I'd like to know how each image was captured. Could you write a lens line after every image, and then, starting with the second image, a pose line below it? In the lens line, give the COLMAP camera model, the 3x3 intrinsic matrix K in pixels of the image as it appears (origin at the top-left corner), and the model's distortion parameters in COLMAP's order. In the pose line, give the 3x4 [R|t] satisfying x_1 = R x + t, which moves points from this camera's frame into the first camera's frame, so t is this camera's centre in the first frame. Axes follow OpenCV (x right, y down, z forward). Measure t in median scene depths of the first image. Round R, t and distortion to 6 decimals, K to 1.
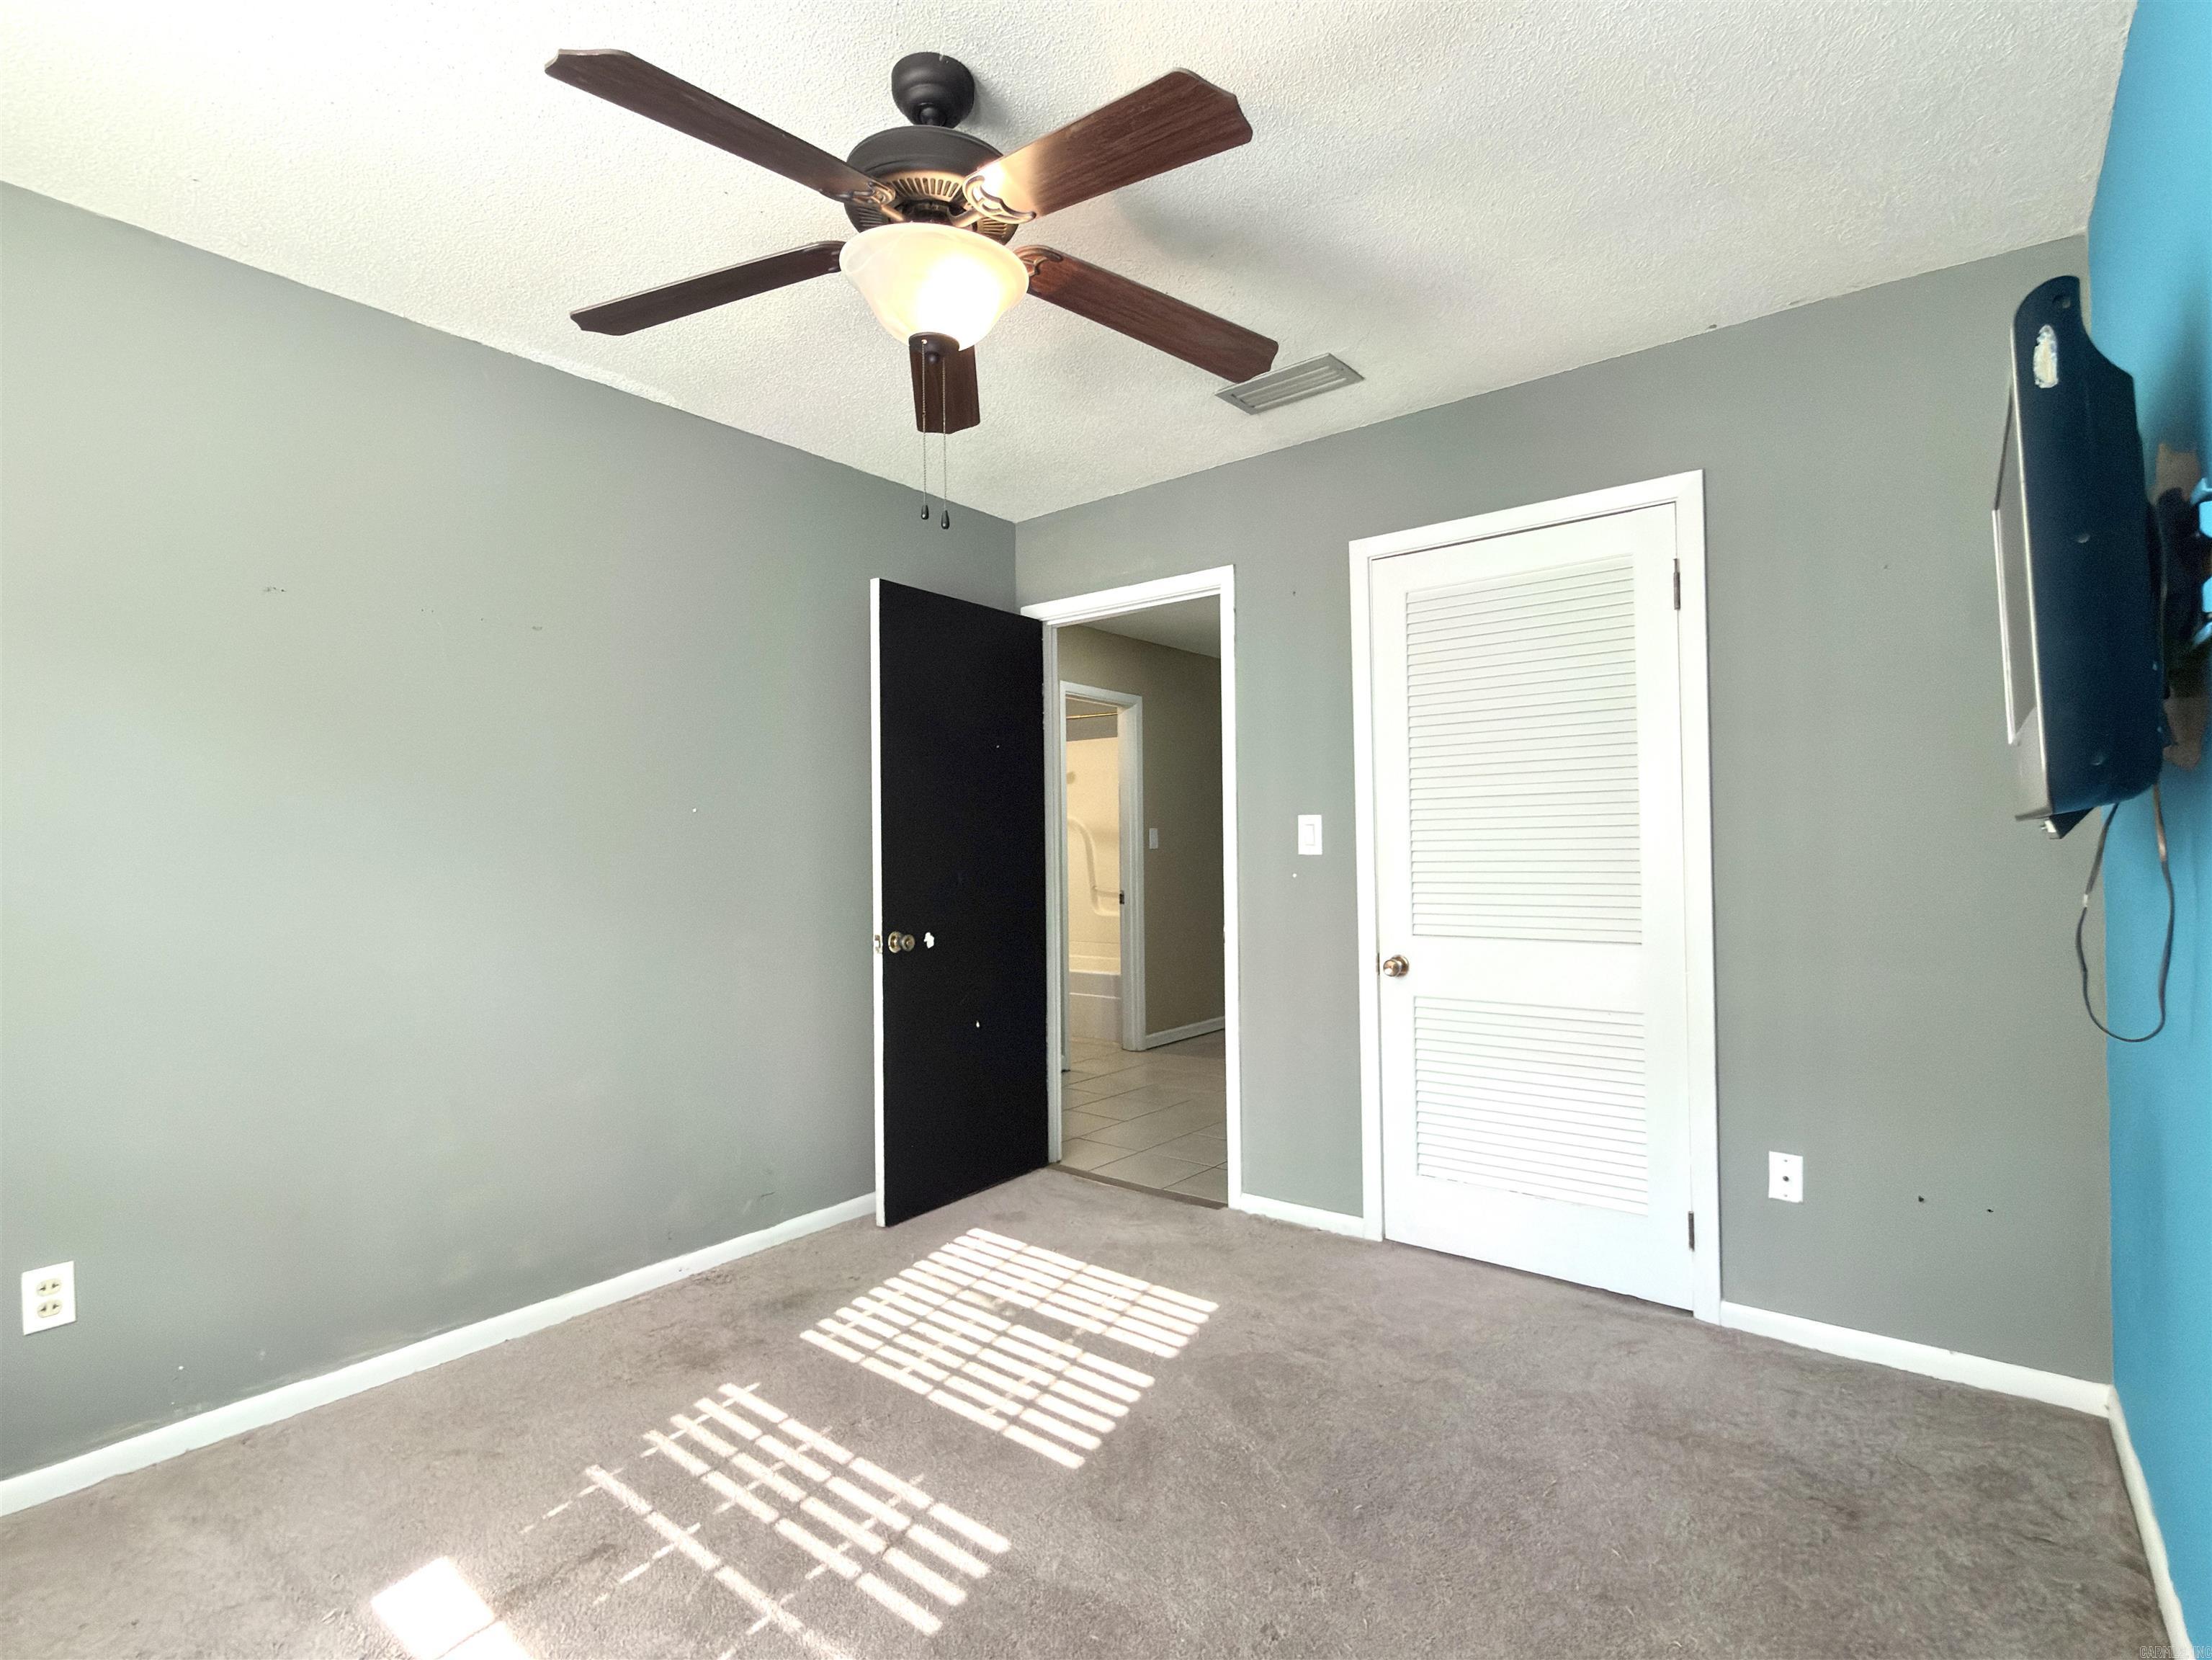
lens RADIAL K [[1095.8, 0, 1108.6], [0, 1095.8, 836.5], [0, 0, 1]] dist [0.000848, -0.000651]
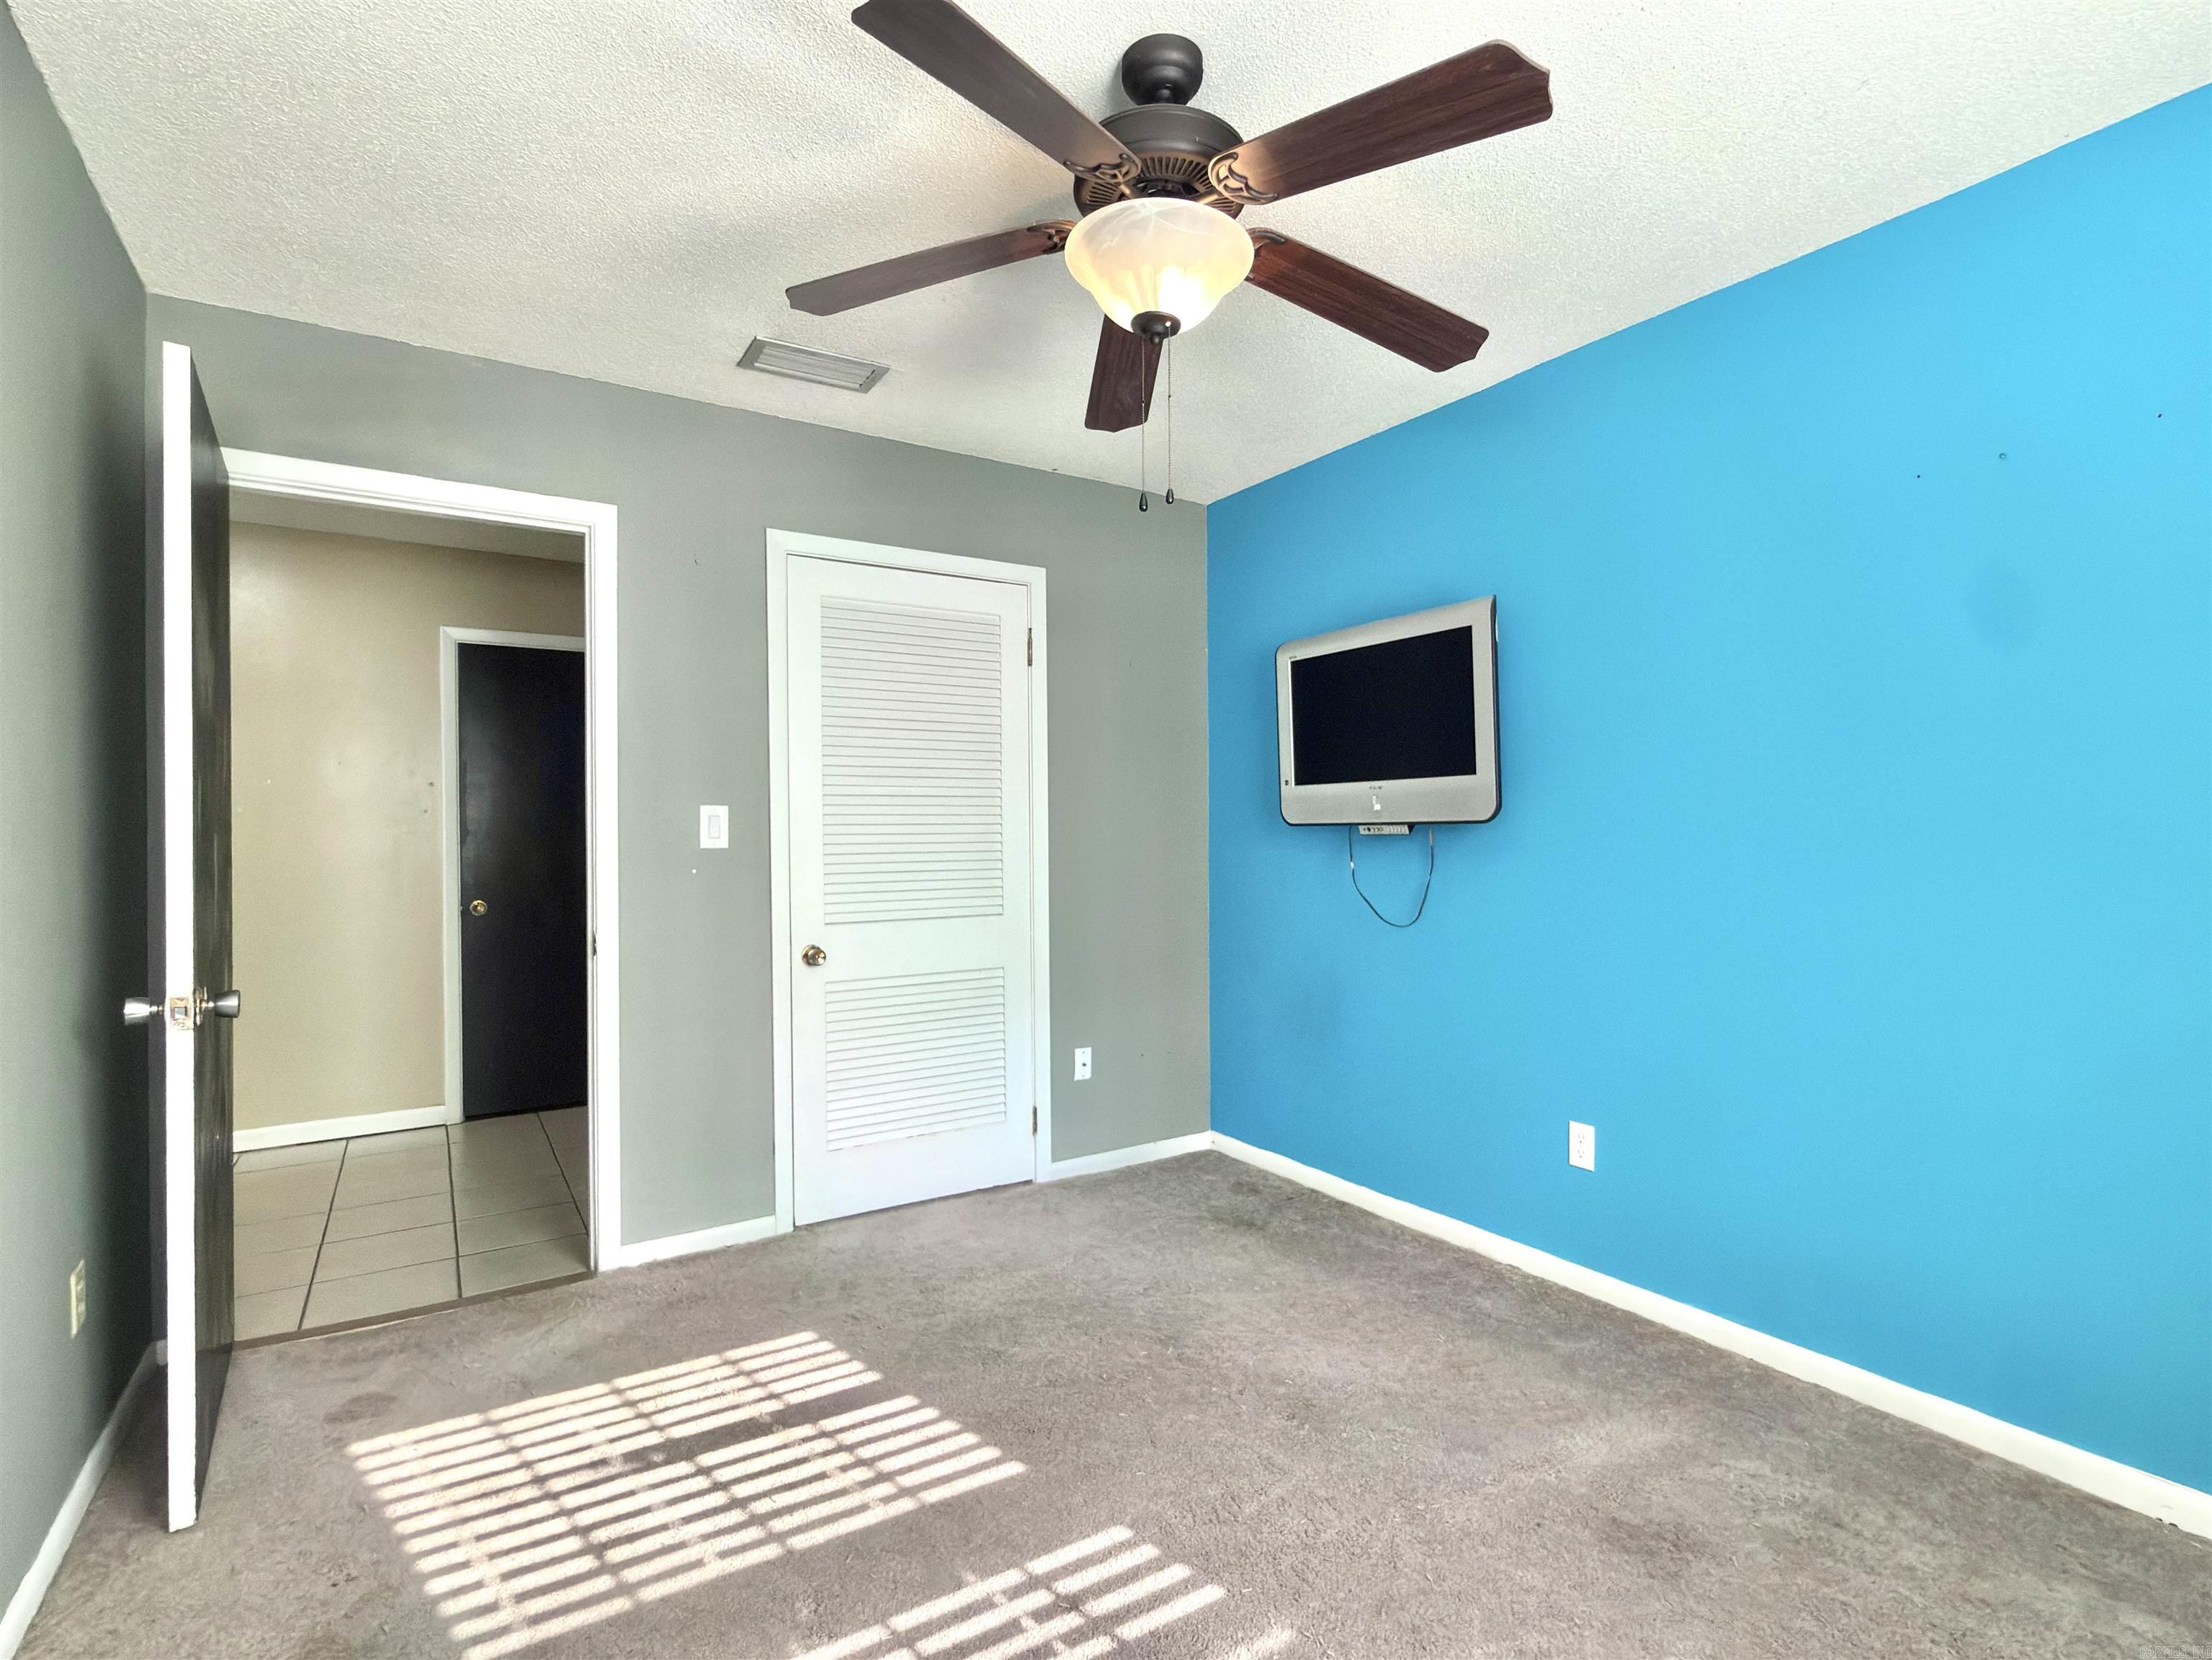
lens RADIAL K [[1095.8, 0, 1108.6], [0, 1095.8, 836.5], [0, 0, 1]] dist [0.000848, -0.000651]
pose [[0.300560, 0.005997, 0.953744, -0.728183], [-0.007677, 0.999963, -0.003869, 0.008842], [-0.953732, -0.006159, 0.300595, 0.487158]]
